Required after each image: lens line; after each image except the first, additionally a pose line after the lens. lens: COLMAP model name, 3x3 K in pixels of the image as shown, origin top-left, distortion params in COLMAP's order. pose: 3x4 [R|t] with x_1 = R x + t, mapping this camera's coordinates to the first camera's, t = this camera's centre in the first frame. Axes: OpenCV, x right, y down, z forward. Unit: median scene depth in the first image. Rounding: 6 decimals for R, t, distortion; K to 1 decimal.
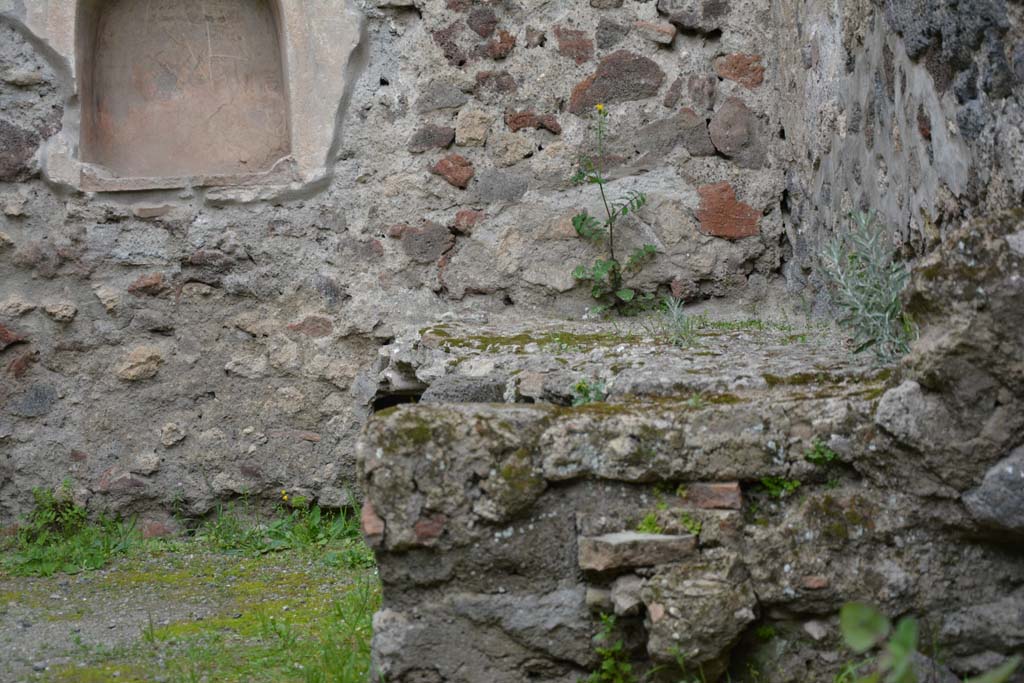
lens RADIAL K [[2157.8, 0, 507.5], [0, 2157.8, 339.4], [0, 0, 1]] dist [0.480130, 0.000000]
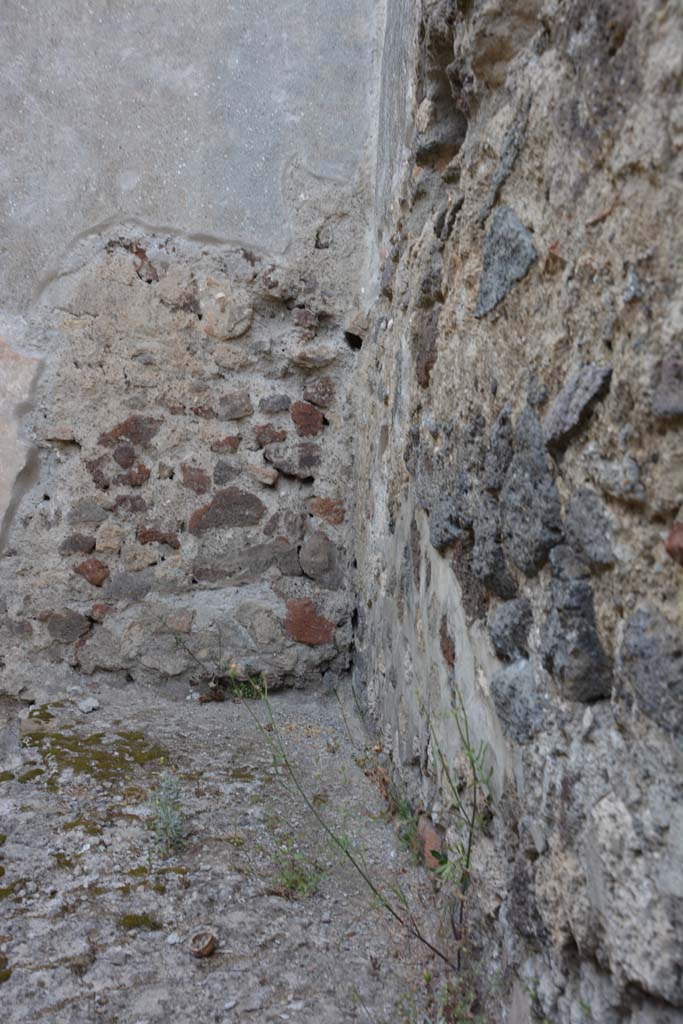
lens RADIAL K [[791.4, 0, 345.2], [0, 791.4, 511.1], [0, 0, 1]] dist [-0.159096, 0.112636]
pose [[0.997075, 0.074463, 0.017251, 0.109647], [-0.072822, 0.994002, -0.081594, -0.086632], [-0.023223, 0.080099, 0.996516, 0.549446]]
